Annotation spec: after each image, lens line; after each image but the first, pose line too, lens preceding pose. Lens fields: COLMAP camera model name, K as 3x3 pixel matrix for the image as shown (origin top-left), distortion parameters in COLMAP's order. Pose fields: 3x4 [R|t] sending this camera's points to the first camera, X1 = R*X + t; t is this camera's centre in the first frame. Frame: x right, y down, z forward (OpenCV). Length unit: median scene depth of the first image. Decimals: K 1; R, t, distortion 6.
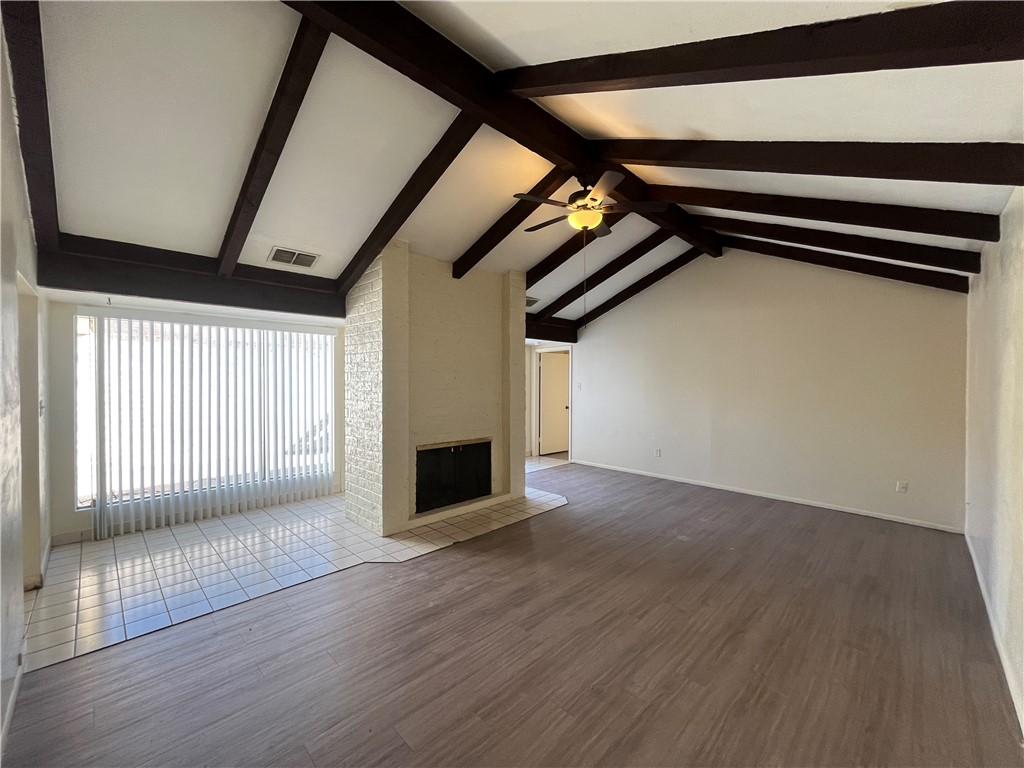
lens RADIAL K [[414.0, 0, 510.2], [0, 414.0, 382.2], [0, 0, 1]] dist [-0.004183, -0.000569]
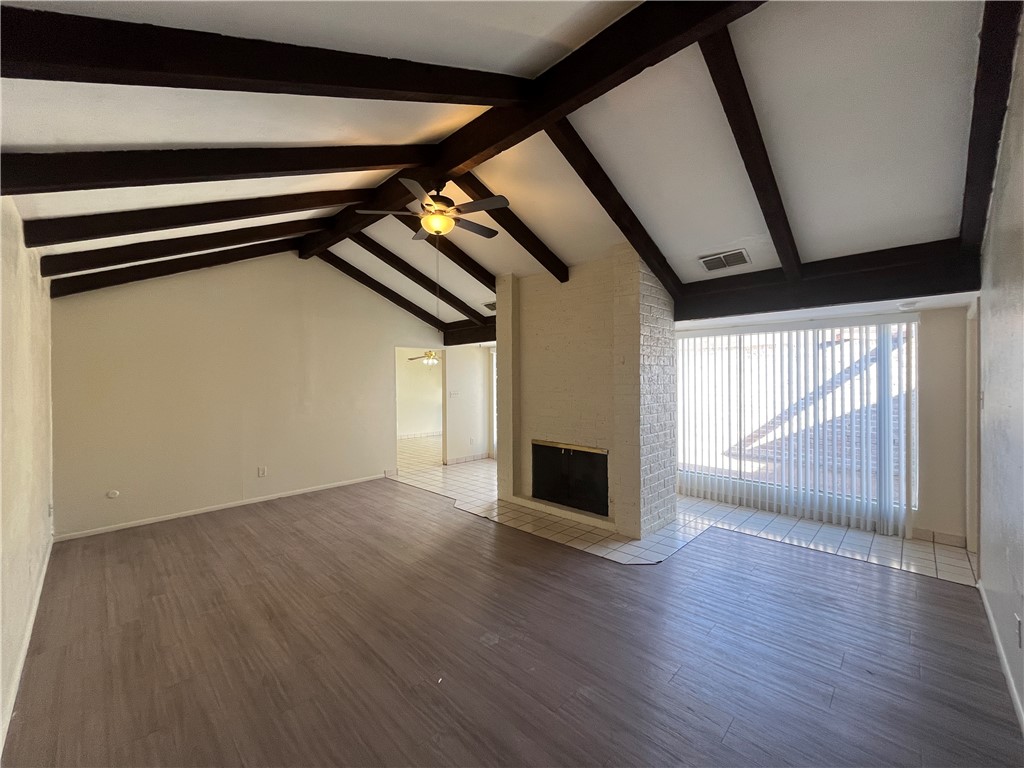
lens RADIAL K [[414.0, 0, 510.2], [0, 414.0, 382.2], [0, 0, 1]] dist [-0.004183, -0.000569]
pose [[0.004414, 0.000134, -0.999990, 0.874994], [-0.003433, 0.999994, 0.000118, -0.006433], [0.999984, 0.003432, 0.004414, 0.864419]]
